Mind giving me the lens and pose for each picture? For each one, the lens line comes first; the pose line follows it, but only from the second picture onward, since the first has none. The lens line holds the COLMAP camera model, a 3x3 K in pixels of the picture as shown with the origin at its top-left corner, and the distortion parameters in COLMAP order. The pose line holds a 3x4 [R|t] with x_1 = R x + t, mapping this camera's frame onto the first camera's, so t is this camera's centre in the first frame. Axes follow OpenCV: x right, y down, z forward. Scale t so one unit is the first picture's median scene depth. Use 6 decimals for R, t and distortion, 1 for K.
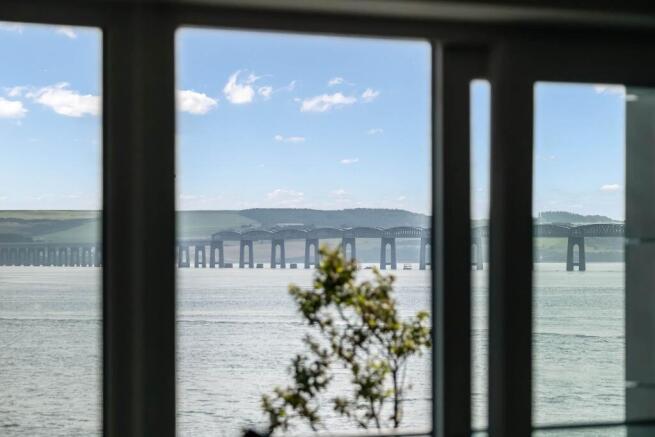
lens RADIAL K [[1937.9, 0, 327.5], [0, 1937.9, 218.5], [0, 0, 1]] dist [-2.192130, -0.117857]
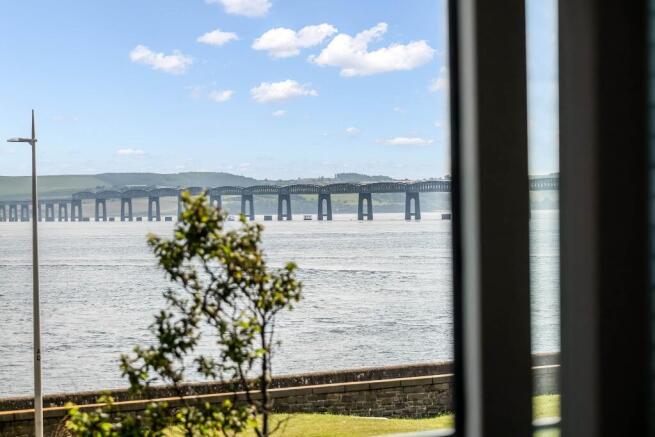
lens RADIAL K [[1612.3, 0, 327.5], [0, 1612.3, 218.5], [0, 0, 1]] dist [-0.287265, -0.044797]
pose [[0.995033, -0.016930, 0.098098, -0.009934], [0.014400, 0.999546, 0.026451, 0.006380], [-0.098502, -0.024907, 0.994825, 0.215845]]
